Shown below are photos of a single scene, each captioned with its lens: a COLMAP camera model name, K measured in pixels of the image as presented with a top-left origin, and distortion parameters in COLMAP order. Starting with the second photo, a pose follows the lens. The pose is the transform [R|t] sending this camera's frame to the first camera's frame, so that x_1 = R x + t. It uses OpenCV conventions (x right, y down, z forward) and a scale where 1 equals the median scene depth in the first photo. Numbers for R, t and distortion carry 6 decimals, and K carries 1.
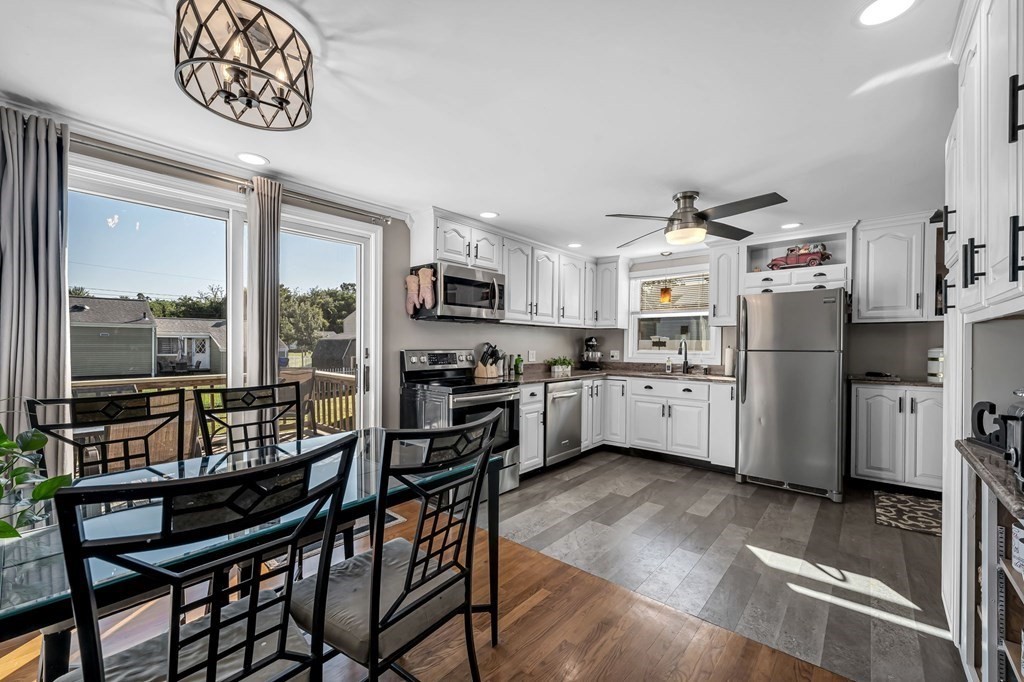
lens RADIAL K [[418.9, 0, 512.1], [0, 418.9, 348.3], [0, 0, 1]] dist [-0.002859, -0.000126]
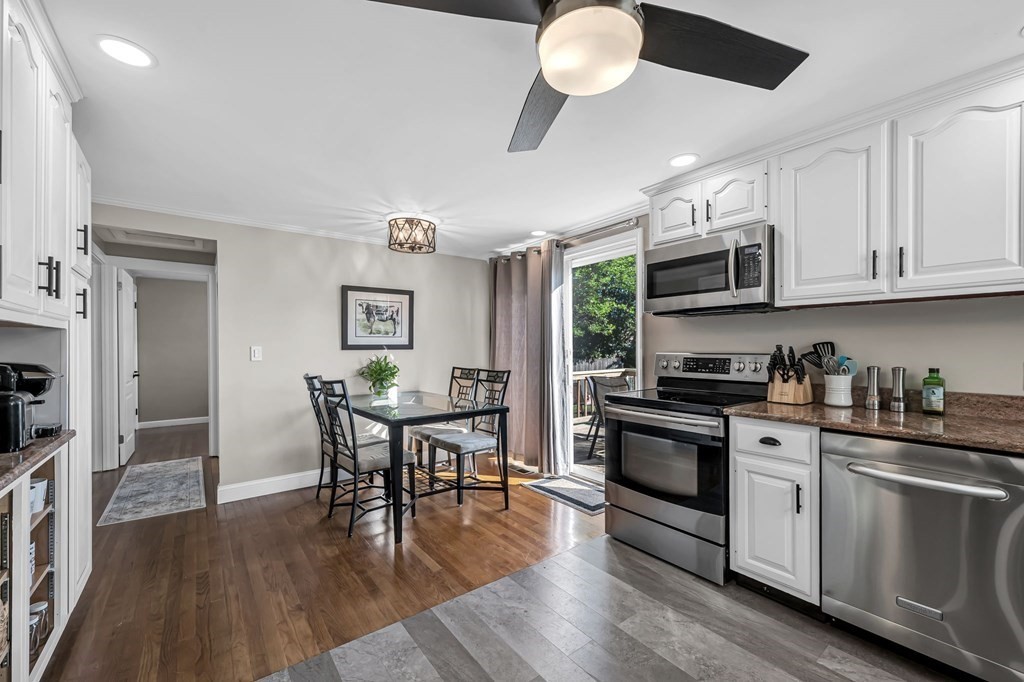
lens RADIAL K [[418.9, 0, 512.1], [0, 418.9, 348.3], [0, 0, 1]] dist [-0.002859, -0.000126]
pose [[-0.210832, 0.000910, -0.977522, 0.595387], [-0.004685, 0.999987, 0.001942, -0.005111], [0.977511, 0.004989, -0.210825, 0.757059]]
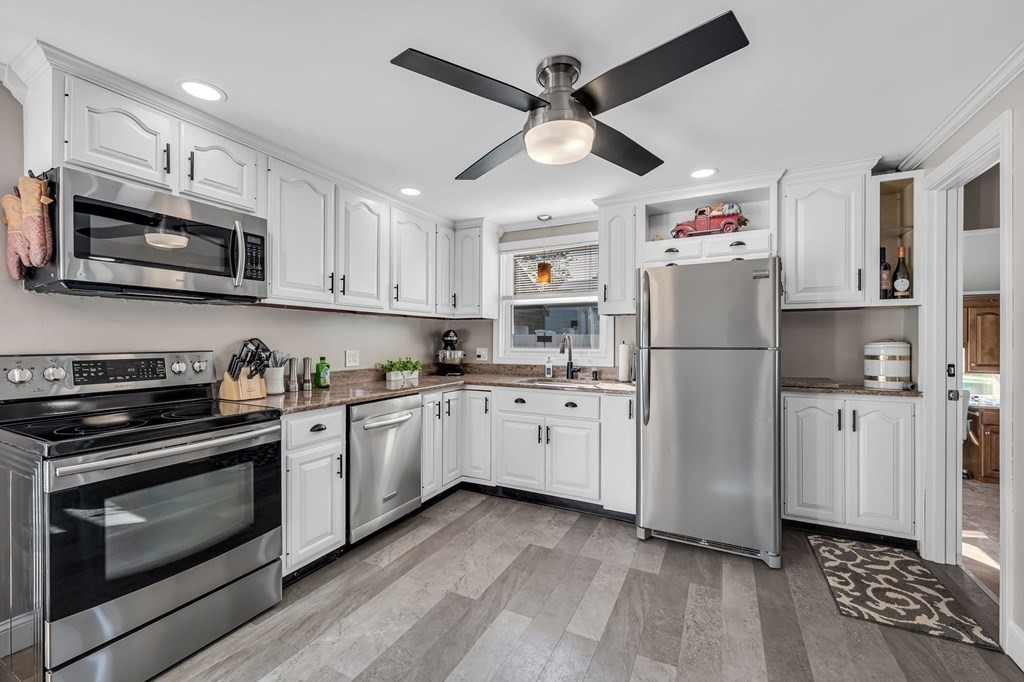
lens RADIAL K [[416.1, 0, 512.0], [0, 416.1, 341.0], [0, 0, 1]] dist [-0.000605, -0.000082]
pose [[0.971795, -0.006750, 0.235732, 0.166481], [0.008279, 0.999951, -0.005497, -0.004103], [-0.235683, 0.007293, 0.971803, 0.361681]]
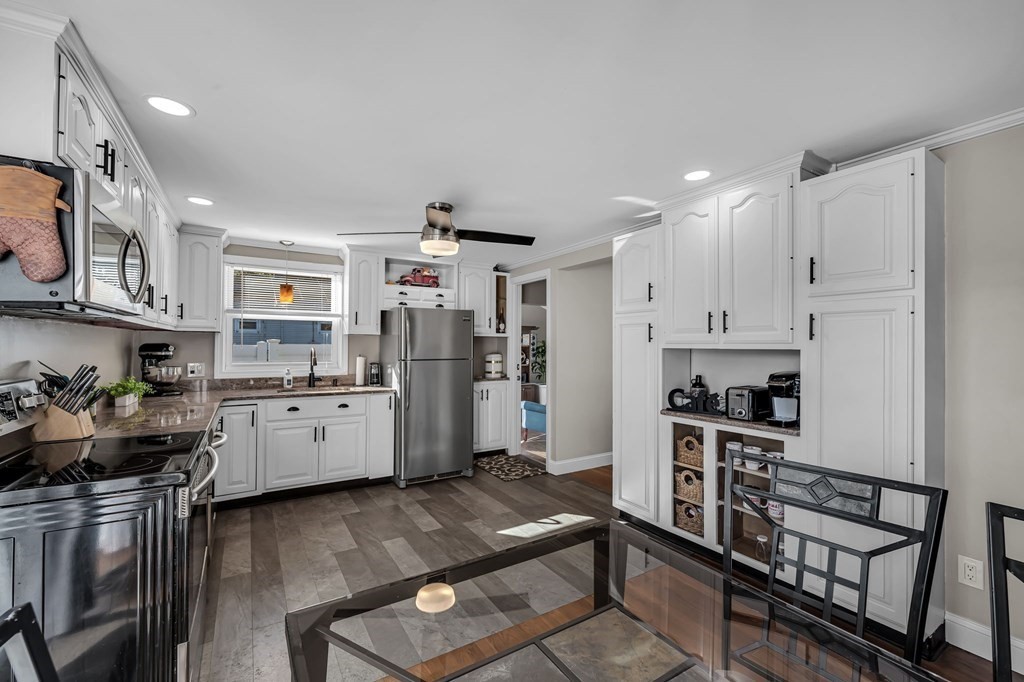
lens RADIAL K [[427.3, 0, 512.7], [0, 427.3, 343.9], [0, 0, 1]] dist [-0.000439, -0.000007]
pose [[0.296328, 0.000645, 0.955086, -0.364720], [0.005307, 0.999983, -0.002321, -0.029570], [-0.955071, 0.005756, 0.296320, 0.404647]]
